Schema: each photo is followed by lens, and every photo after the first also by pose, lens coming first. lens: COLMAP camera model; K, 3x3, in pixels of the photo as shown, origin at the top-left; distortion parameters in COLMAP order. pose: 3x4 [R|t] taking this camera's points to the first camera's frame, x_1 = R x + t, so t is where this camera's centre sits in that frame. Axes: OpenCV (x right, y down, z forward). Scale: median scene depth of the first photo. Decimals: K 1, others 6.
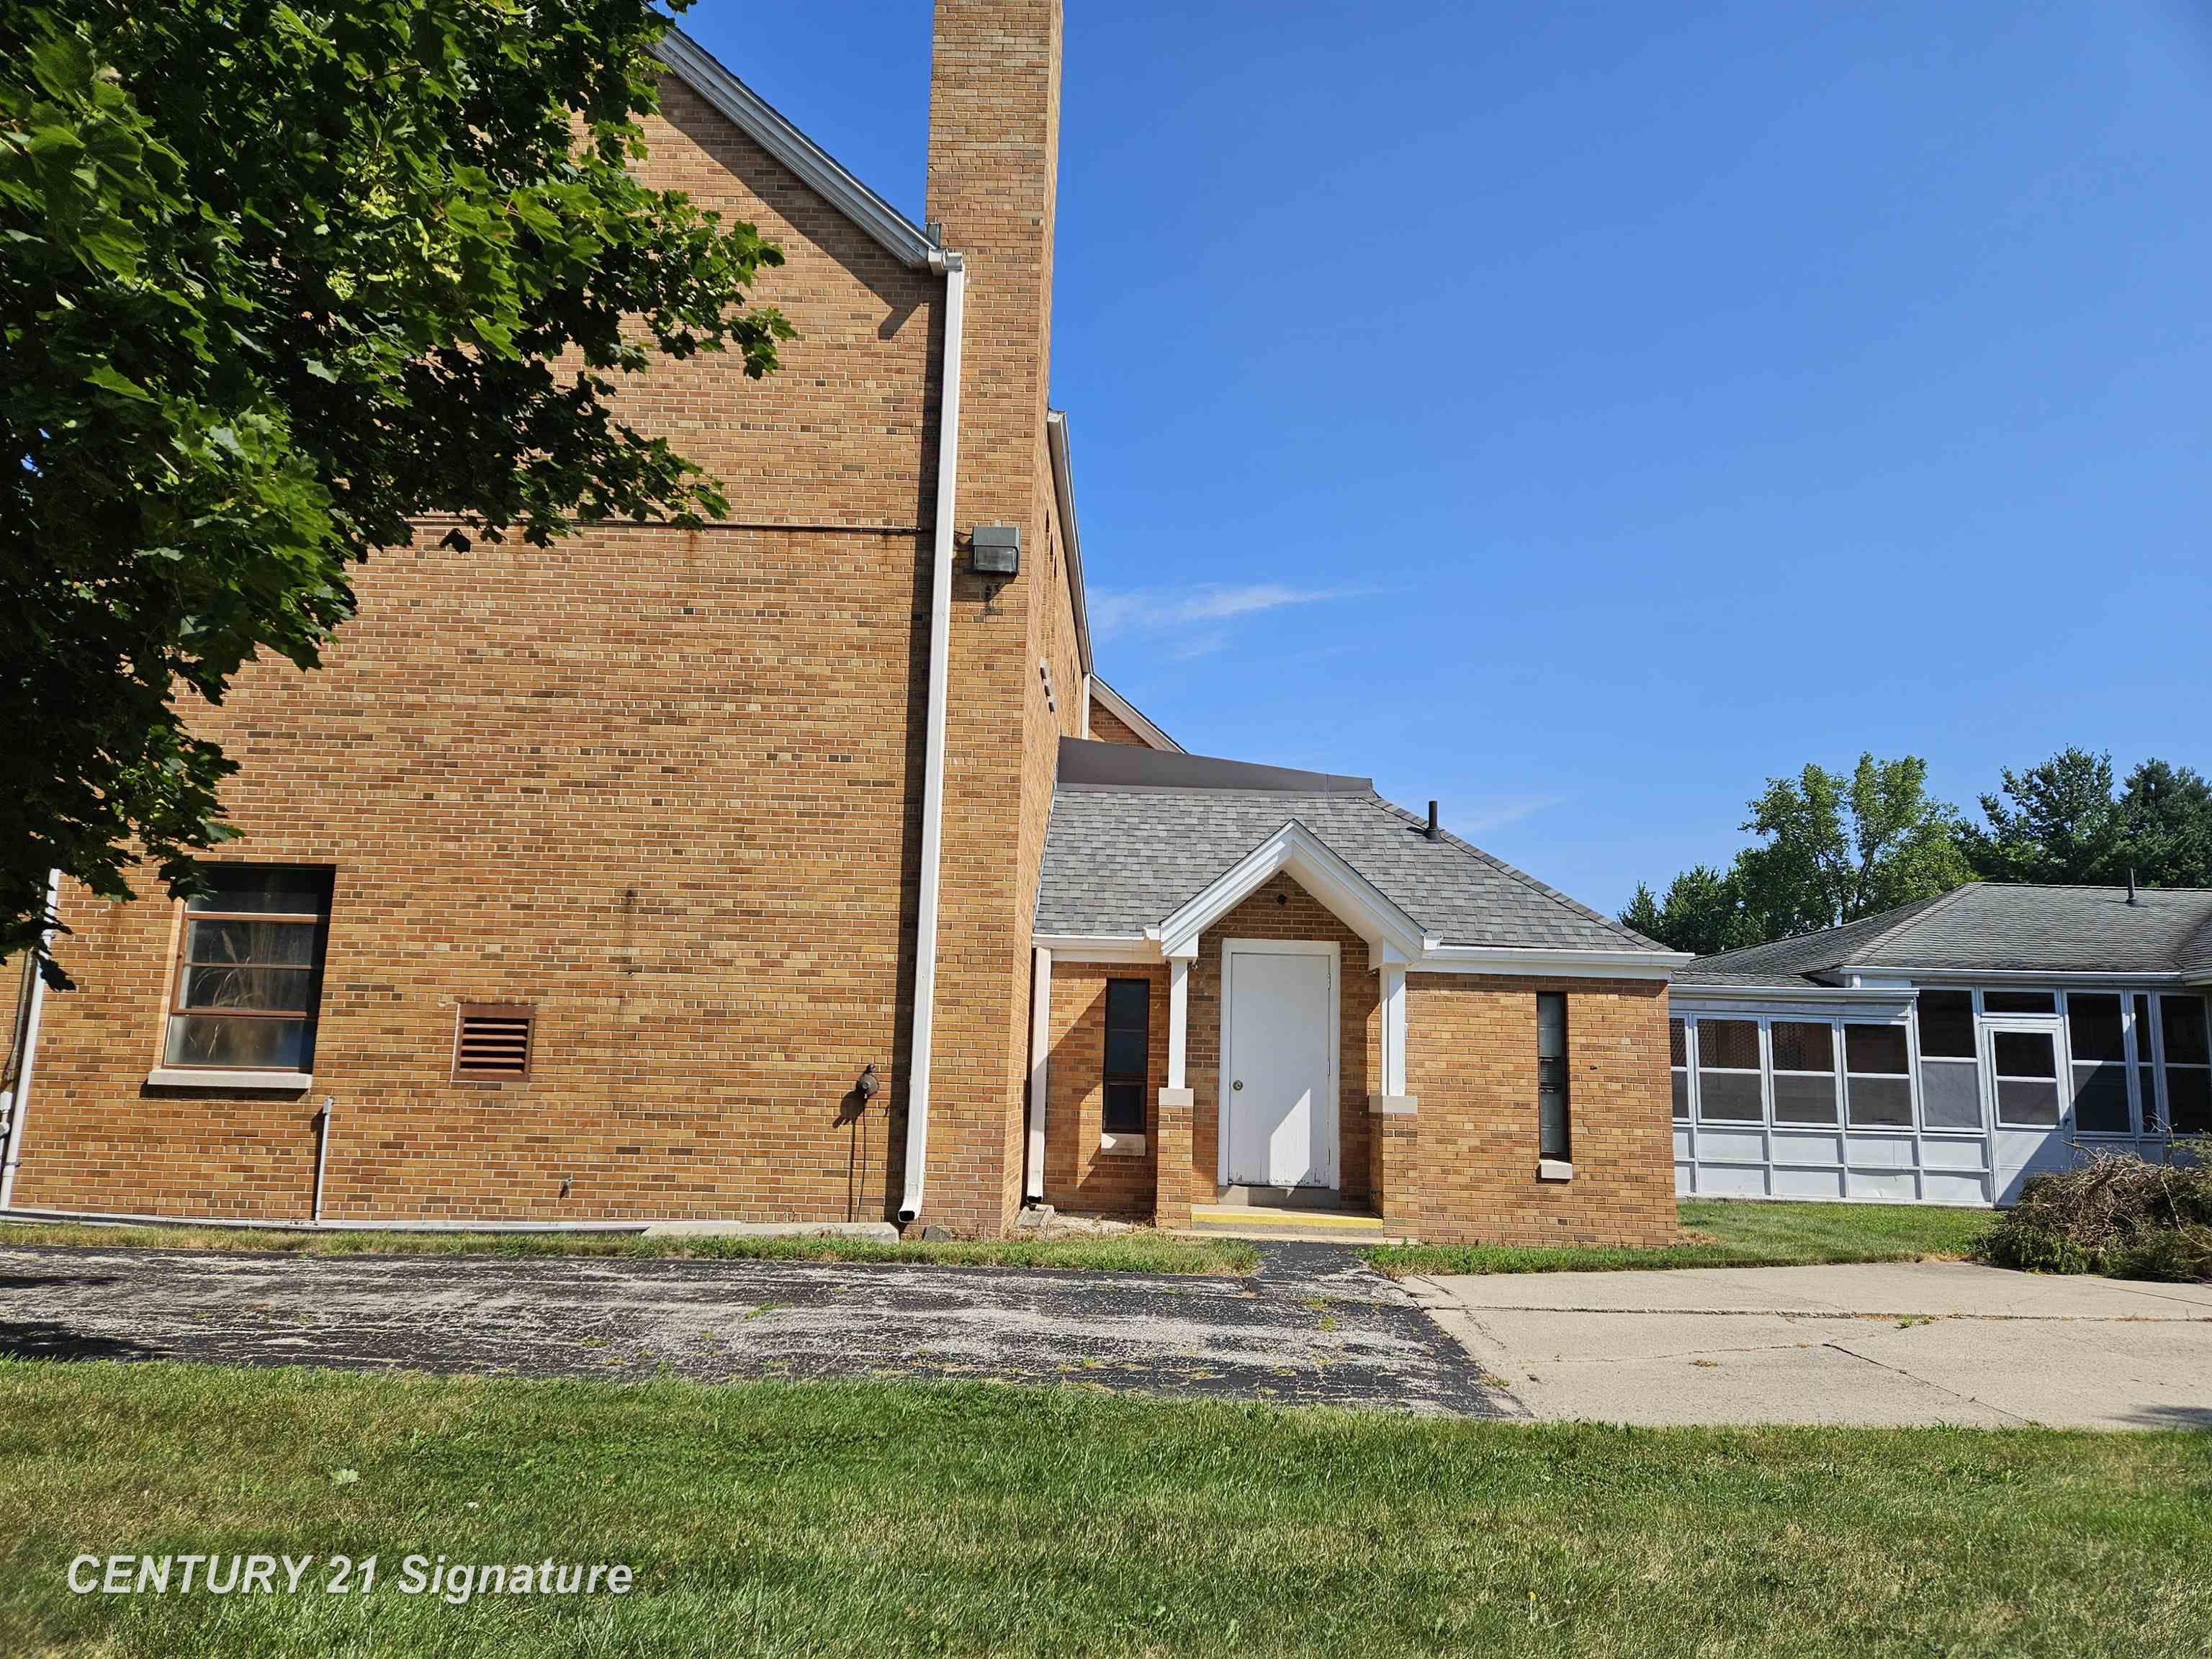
lens RADIAL K [[1468.4, 0, 1107.3], [0, 1468.4, 869.9], [0, 0, 1]] dist [0.110537, -0.098789]
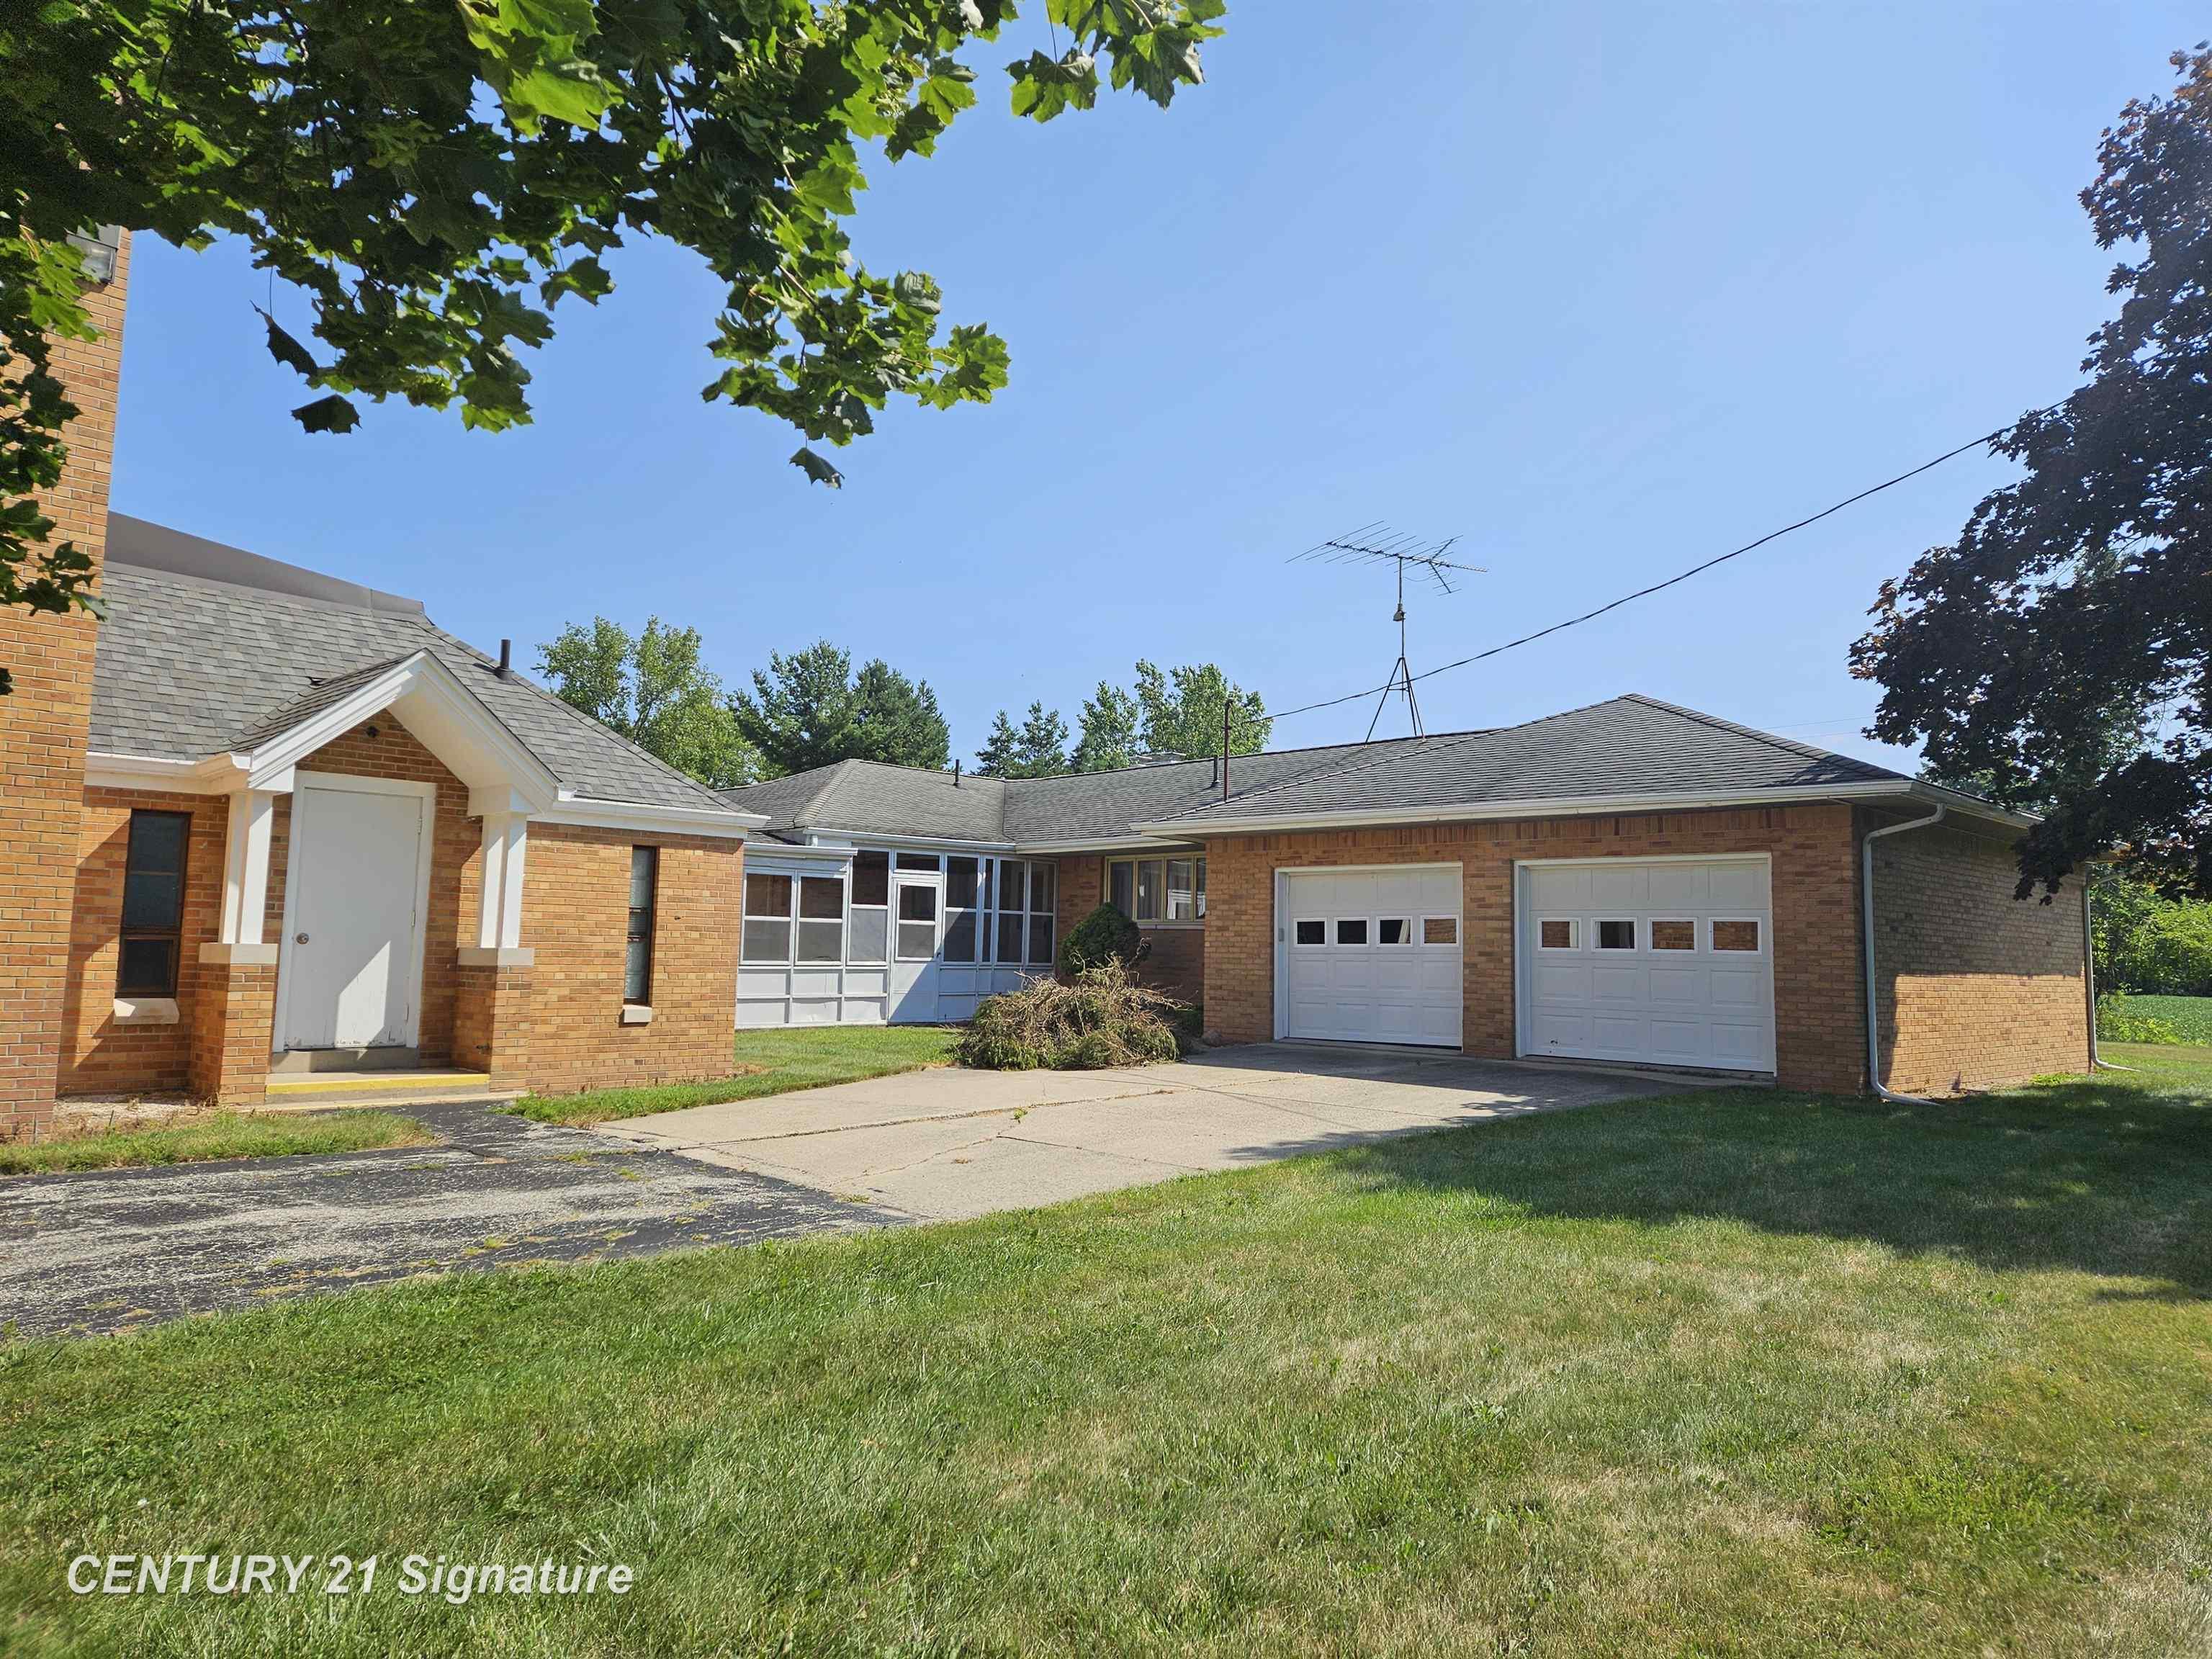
lens RADIAL K [[1499.3, 0, 1106.0], [0, 1499.3, 829.5], [0, 0, 1]] dist [0.016027, 0.002685]
pose [[0.670670, 0.045778, 0.740342, -0.259822], [-0.108994, 0.993342, 0.037314, -0.003673], [-0.733704, -0.105718, 0.671194, 0.055786]]
